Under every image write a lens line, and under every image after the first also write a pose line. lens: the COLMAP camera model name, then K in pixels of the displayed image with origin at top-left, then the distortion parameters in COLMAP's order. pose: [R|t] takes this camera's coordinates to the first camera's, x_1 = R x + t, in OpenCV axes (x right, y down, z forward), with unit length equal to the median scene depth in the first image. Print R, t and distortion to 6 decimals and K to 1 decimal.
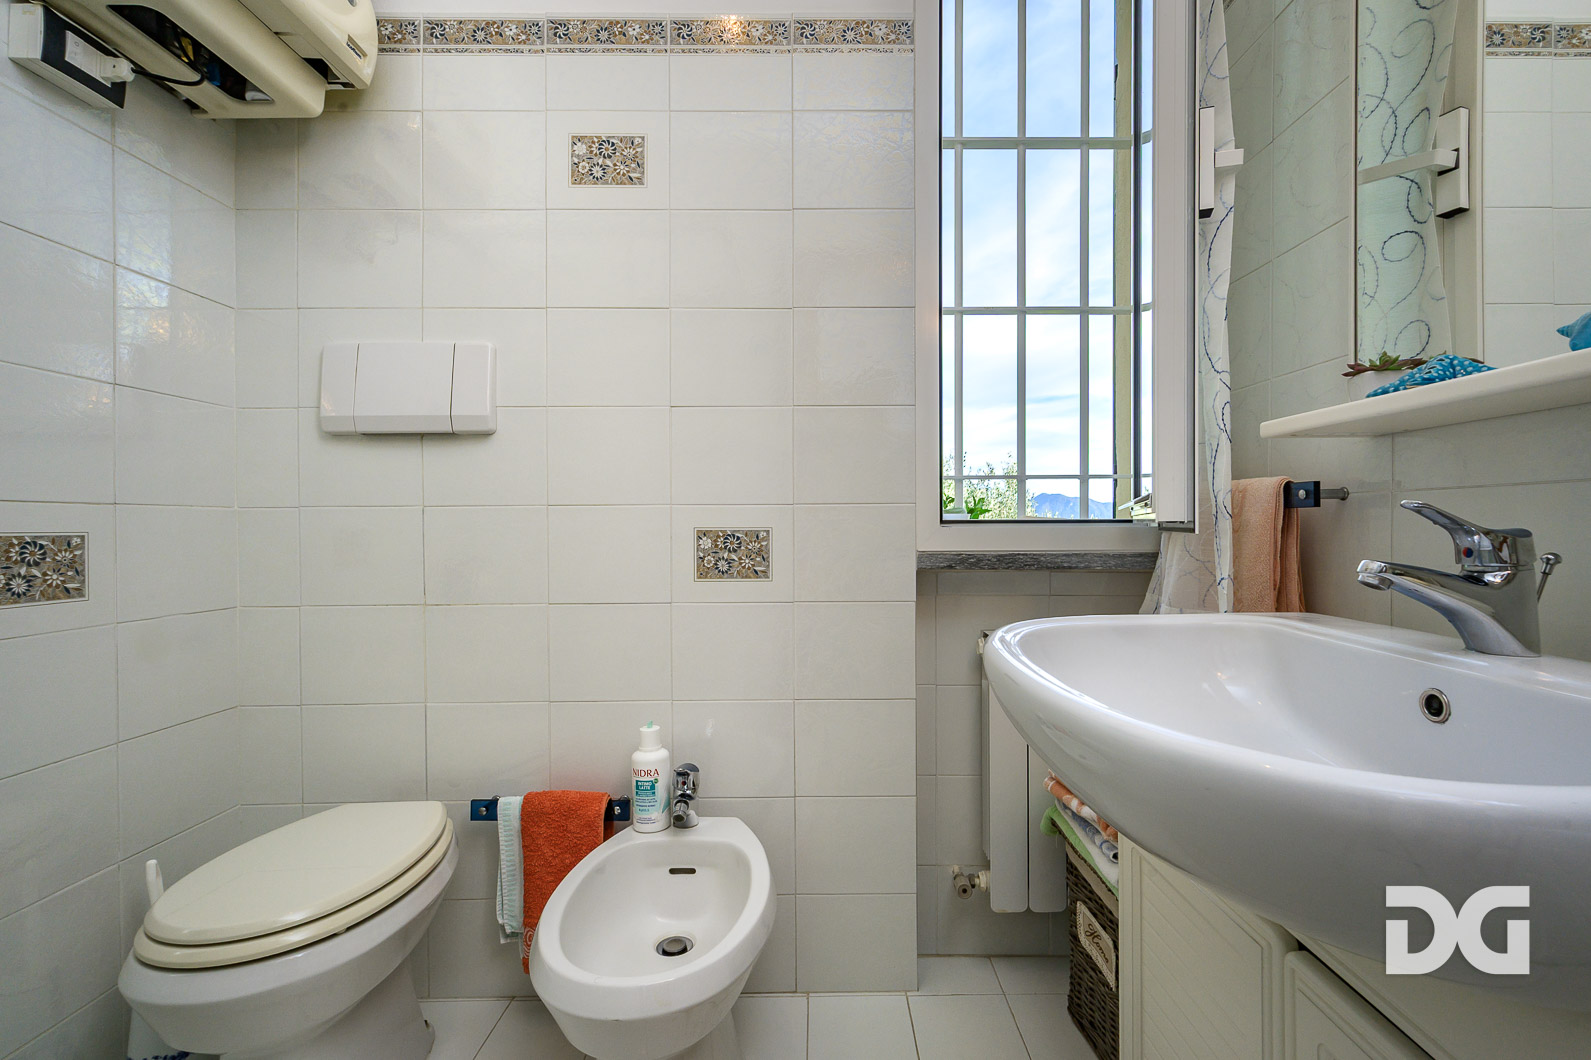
lens RADIAL K [[708.4, 0, 795.5], [0, 708.4, 530.0], [0, 0, 1]] dist [-0.004609, 0.000225]
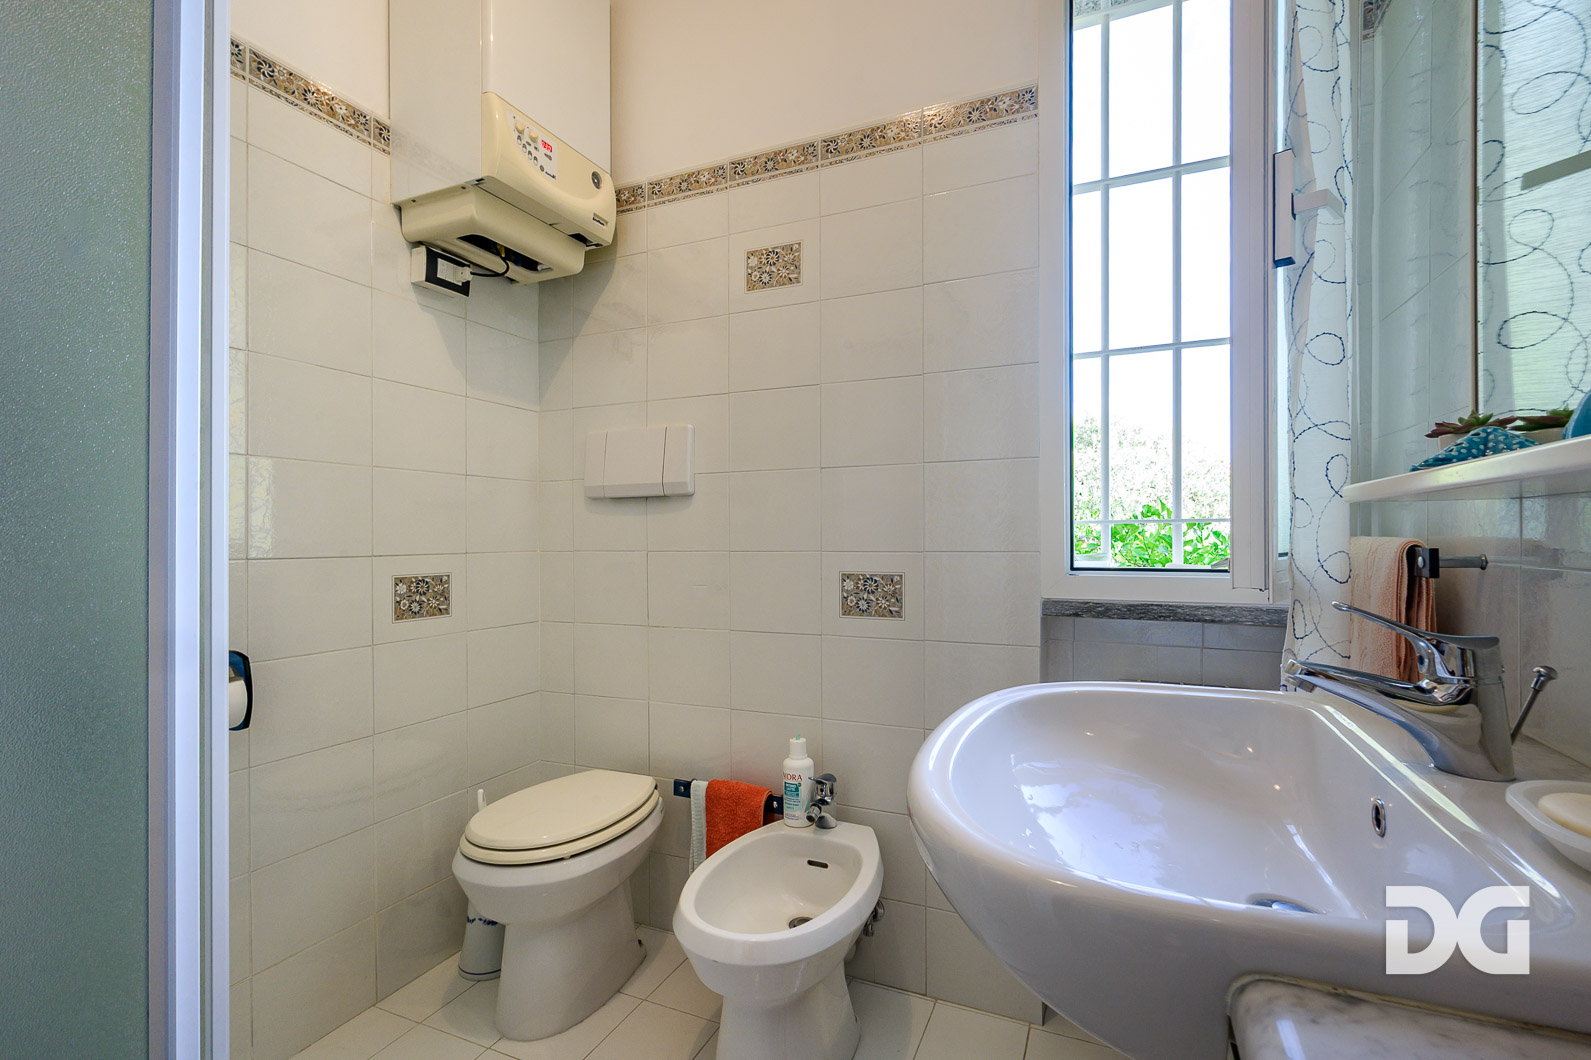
lens RADIAL K [[708.4, 0, 795.5], [0, 708.4, 530.0], [0, 0, 1]] dist [-0.004609, 0.000225]
pose [[0.910444, -0.005290, -0.413600, 0.284879], [0.002443, 0.999970, -0.007414, -0.065589], [0.413626, 0.005740, 0.910429, -0.093158]]
